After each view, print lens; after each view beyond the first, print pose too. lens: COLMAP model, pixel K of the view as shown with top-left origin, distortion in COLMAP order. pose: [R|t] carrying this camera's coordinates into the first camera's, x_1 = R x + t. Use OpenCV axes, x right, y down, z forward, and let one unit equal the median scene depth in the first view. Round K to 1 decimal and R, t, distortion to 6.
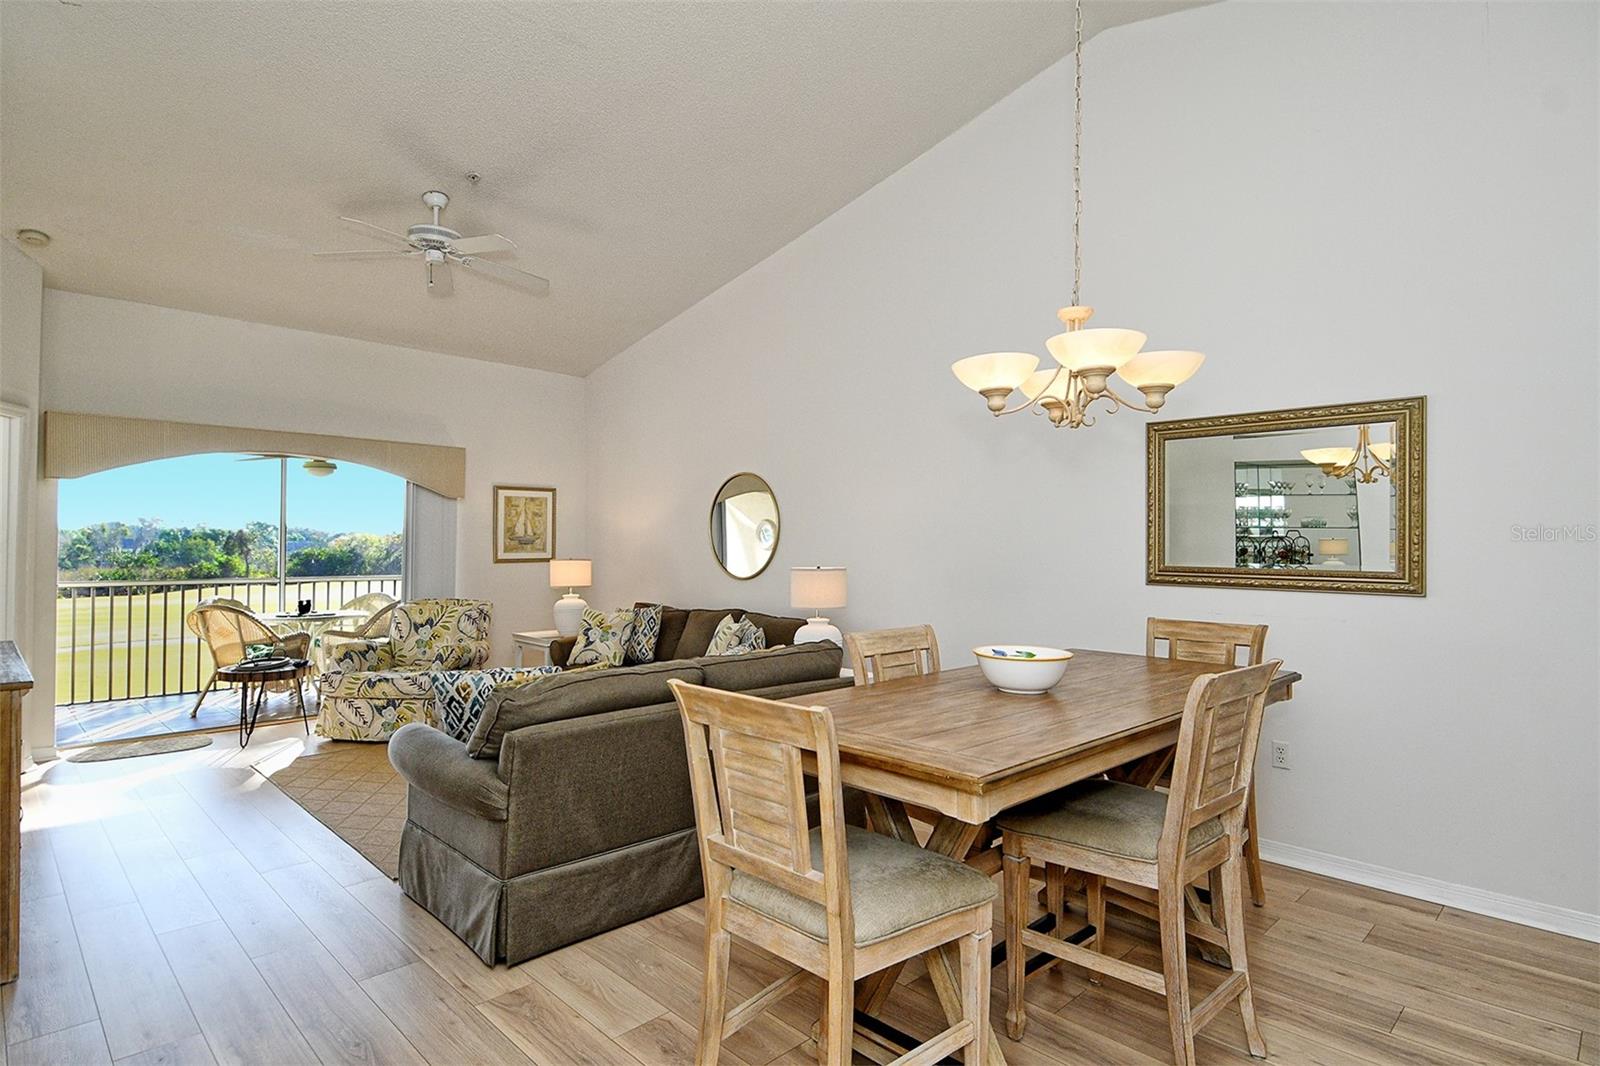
lens RADIAL K [[824.9, 0, 824.0], [0, 824.9, 528.6], [0, 0, 1]] dist [0.042482, -0.033744]
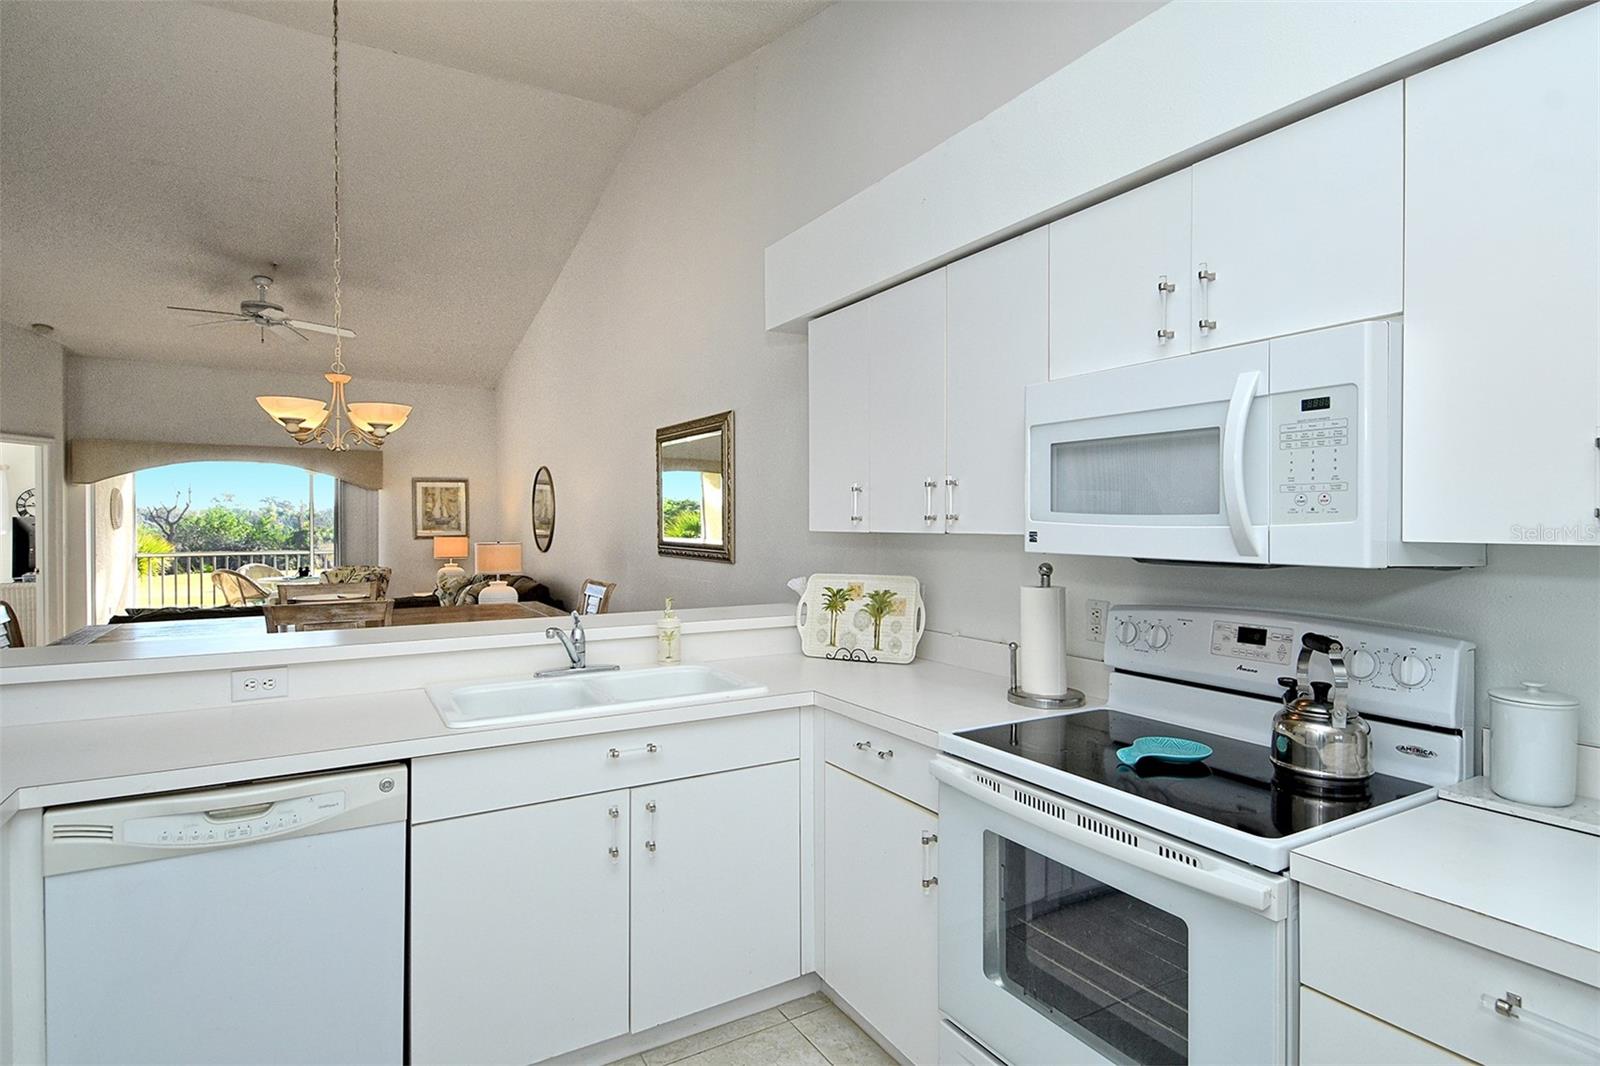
lens RADIAL K [[839.3, 0, 819.0], [0, 839.3, 549.1], [0, 0, 1]] dist [0.049519, -0.038490]
pose [[0.965830, 0.003404, -0.259153, 0.645596], [0.010201, 0.998640, 0.051136, -0.004712], [0.258974, -0.052032, 0.964482, -0.130159]]
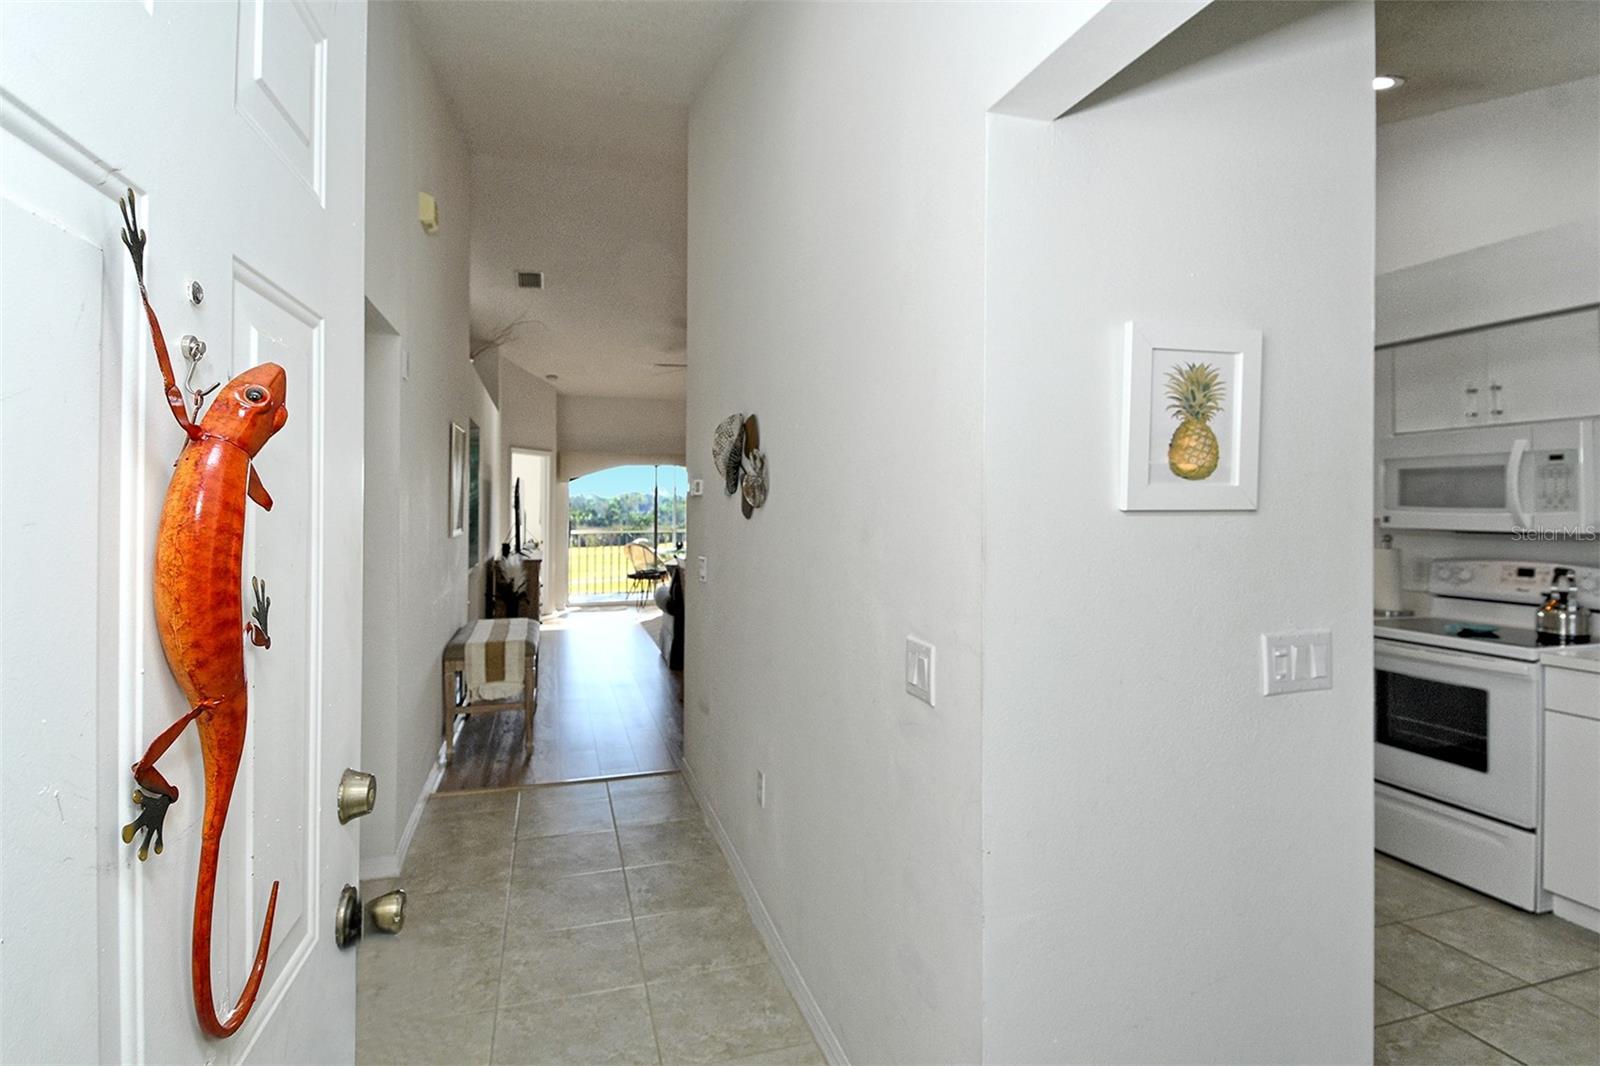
lens RADIAL K [[856.2, 0, 843.8], [0, 856.2, 527.3], [0, 0, 1]] dist [0.055125, -0.039450]
pose [[0.891871, -0.002147, -0.452285, 0.574910], [0.024952, 0.998699, 0.044461, -0.023592], [0.451602, -0.050939, 0.890764, -0.518159]]
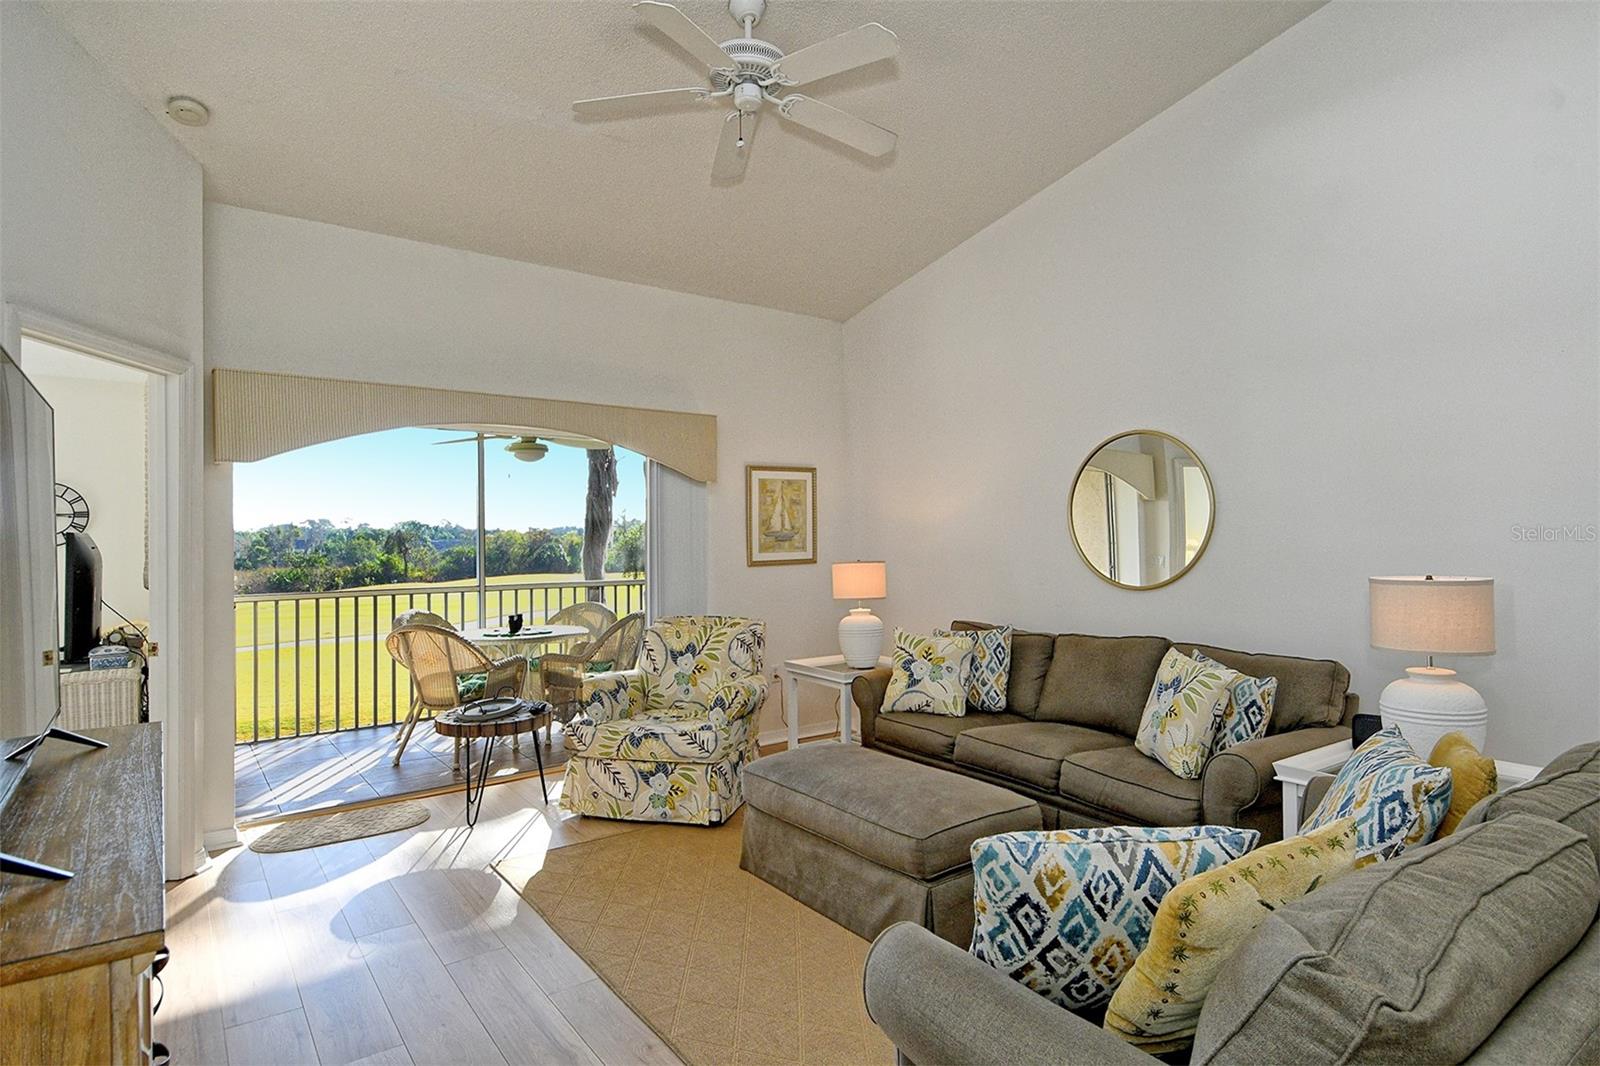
lens RADIAL K [[845.8, 0, 825.4], [0, 845.8, 528.1], [0, 0, 1]] dist [0.054668, -0.040265]
pose [[0.989456, -0.016742, -0.143861, -0.249885], [0.018177, 0.999797, 0.008671, 0.000692], [0.143687, -0.011195, 0.989560, 0.277774]]
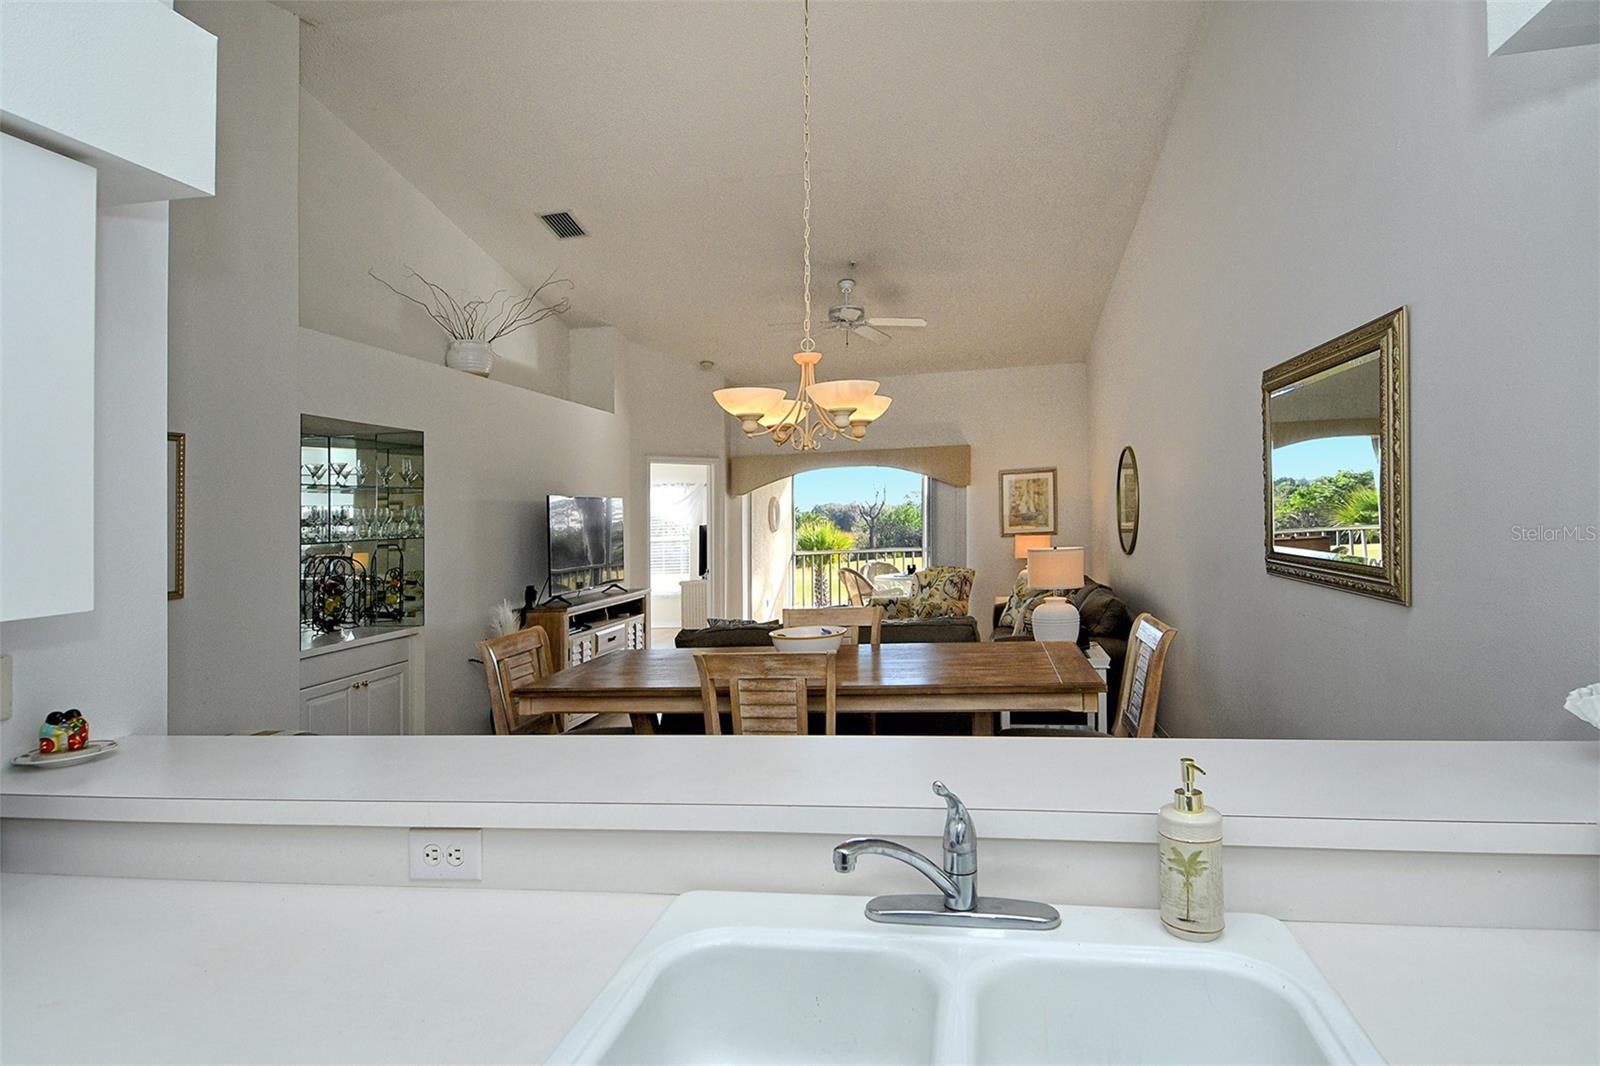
lens RADIAL K [[856.2, 0, 843.8], [0, 856.2, 527.3], [0, 0, 1]] dist [0.055125, -0.039450]
pose [[0.575371, -0.017433, -0.817707, 0.557087], [0.059060, 0.998048, 0.020279, -0.012406], [0.815758, -0.059962, 0.575277, 0.126597]]
